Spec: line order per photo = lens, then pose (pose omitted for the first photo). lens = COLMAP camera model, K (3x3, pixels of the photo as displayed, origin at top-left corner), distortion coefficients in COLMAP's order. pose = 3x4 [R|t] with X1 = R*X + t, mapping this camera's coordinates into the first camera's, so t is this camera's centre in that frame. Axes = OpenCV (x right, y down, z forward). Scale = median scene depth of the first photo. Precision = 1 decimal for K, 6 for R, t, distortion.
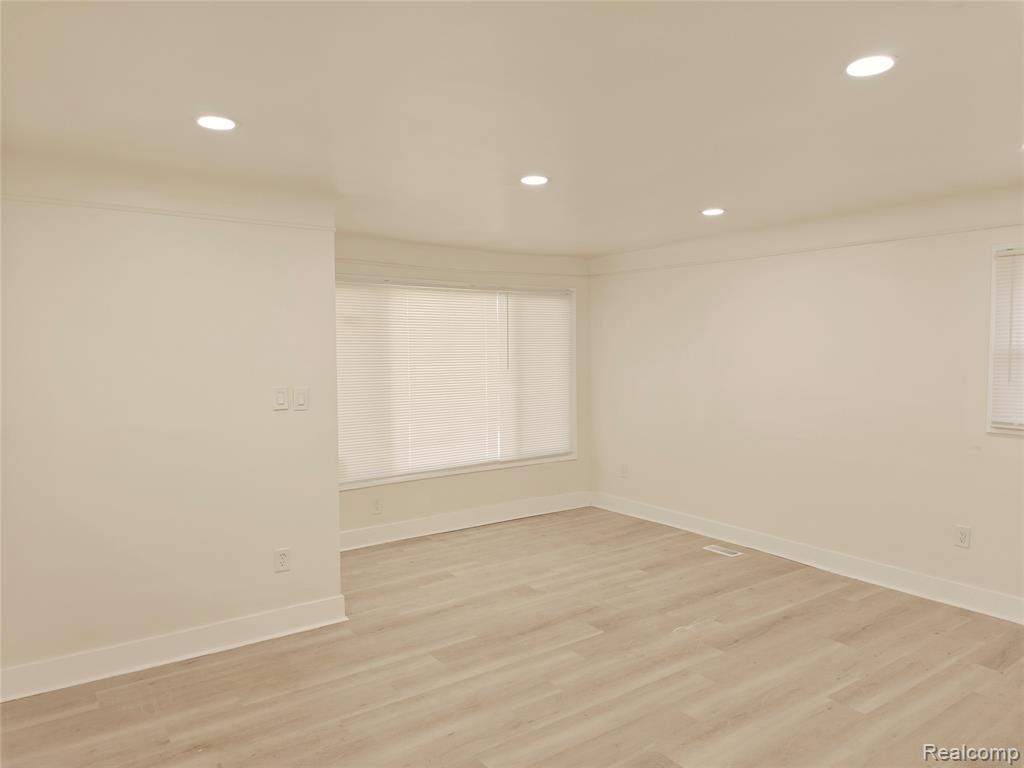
lens RADIAL K [[696.4, 0, 508.2], [0, 696.4, 395.3], [0, 0, 1]] dist [0.052909, -0.072896]
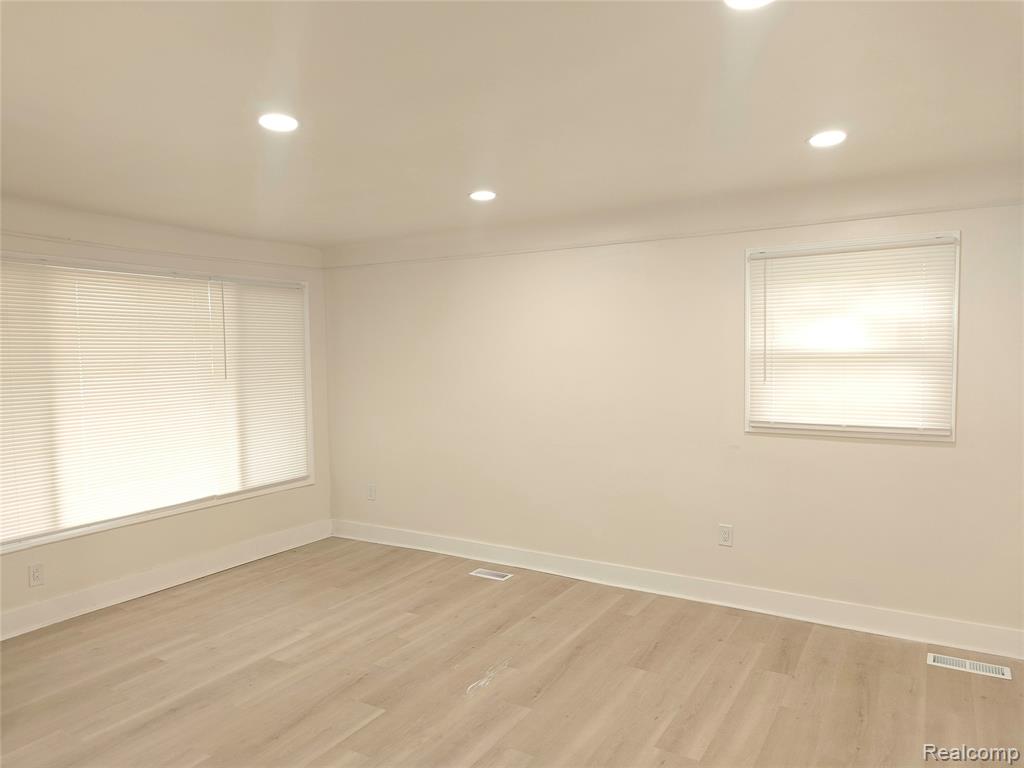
lens RADIAL K [[696.4, 0, 508.2], [0, 696.4, 395.3], [0, 0, 1]] dist [0.052909, -0.072896]
pose [[0.916624, -0.029724, 0.398643, -0.033024], [0.034490, 0.999394, -0.004787, -0.006228], [-0.398259, 0.018137, 0.917094, 0.177675]]
